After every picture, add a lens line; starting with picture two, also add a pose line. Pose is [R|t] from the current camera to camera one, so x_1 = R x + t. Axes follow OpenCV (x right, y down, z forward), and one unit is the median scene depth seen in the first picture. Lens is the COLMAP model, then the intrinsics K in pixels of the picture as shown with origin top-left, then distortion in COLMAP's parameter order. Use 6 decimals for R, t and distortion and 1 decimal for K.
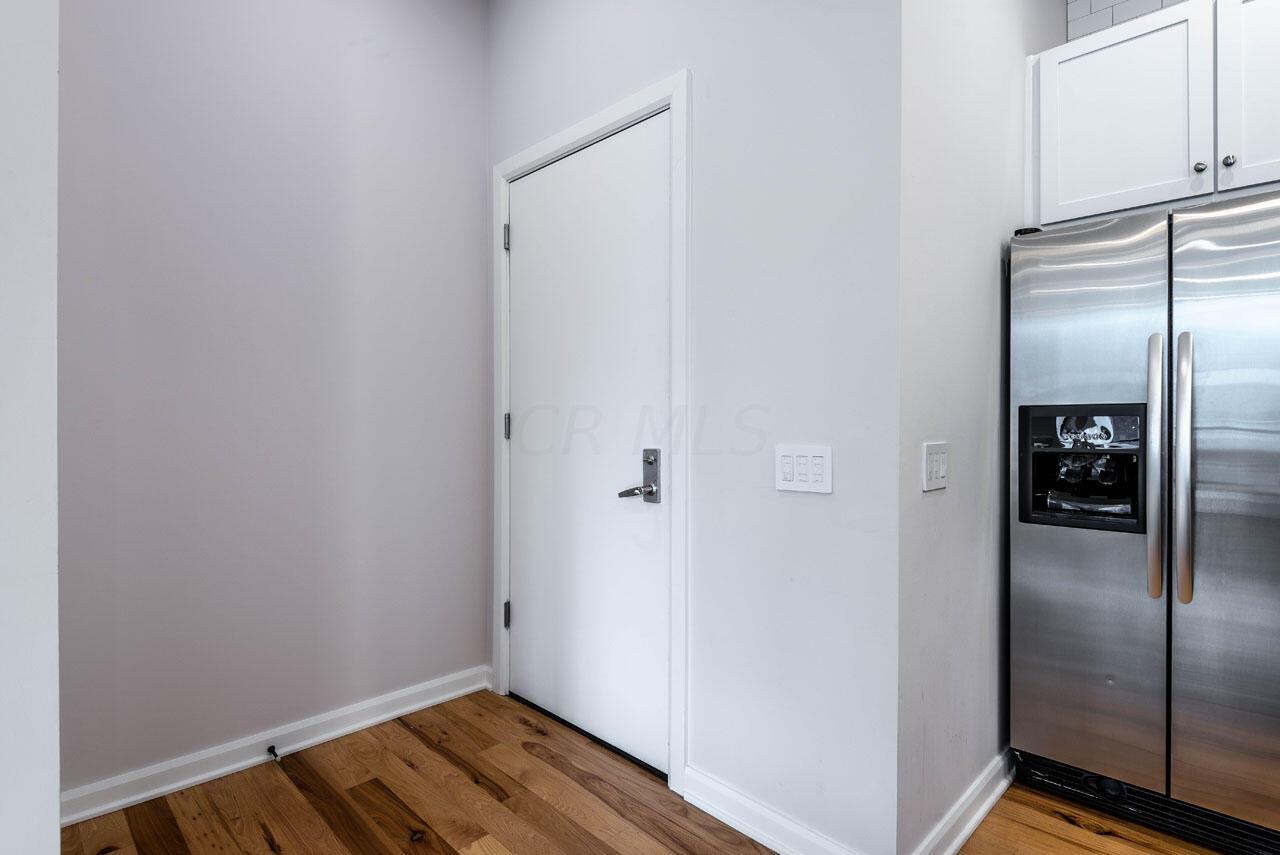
lens RADIAL K [[677.9, 0, 640.0], [0, 677.9, 427.5], [0, 0, 1]] dist [0.042359, -0.000300]
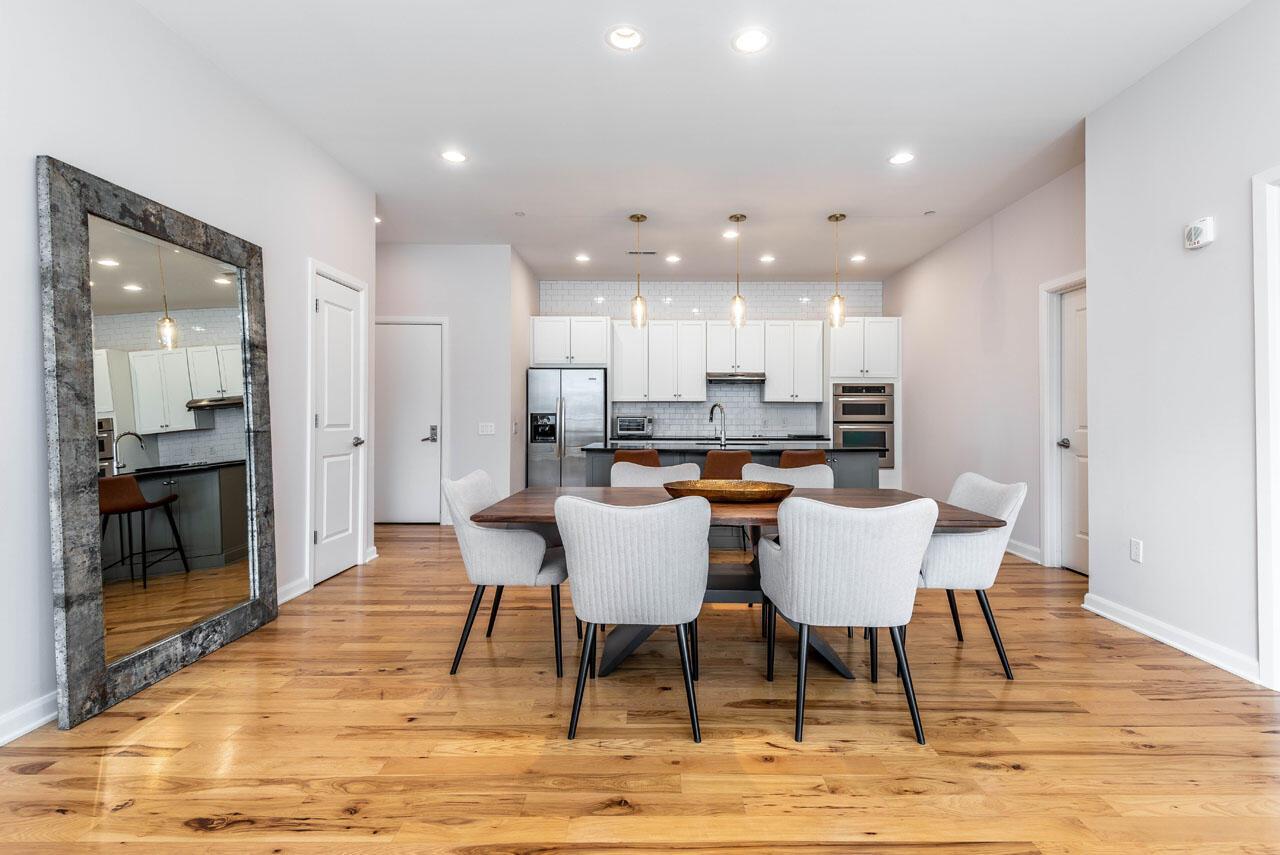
lens RADIAL K [[609.9, 0, 643.7], [0, 609.9, 409.1], [0, 0, 1]] dist [0.002936, -0.000017]
pose [[0.730396, 0.007263, 0.682985, -1.439408], [0.006088, 0.999835, -0.017143, 0.011659], [-0.682997, 0.016680, 0.730231, -2.104166]]
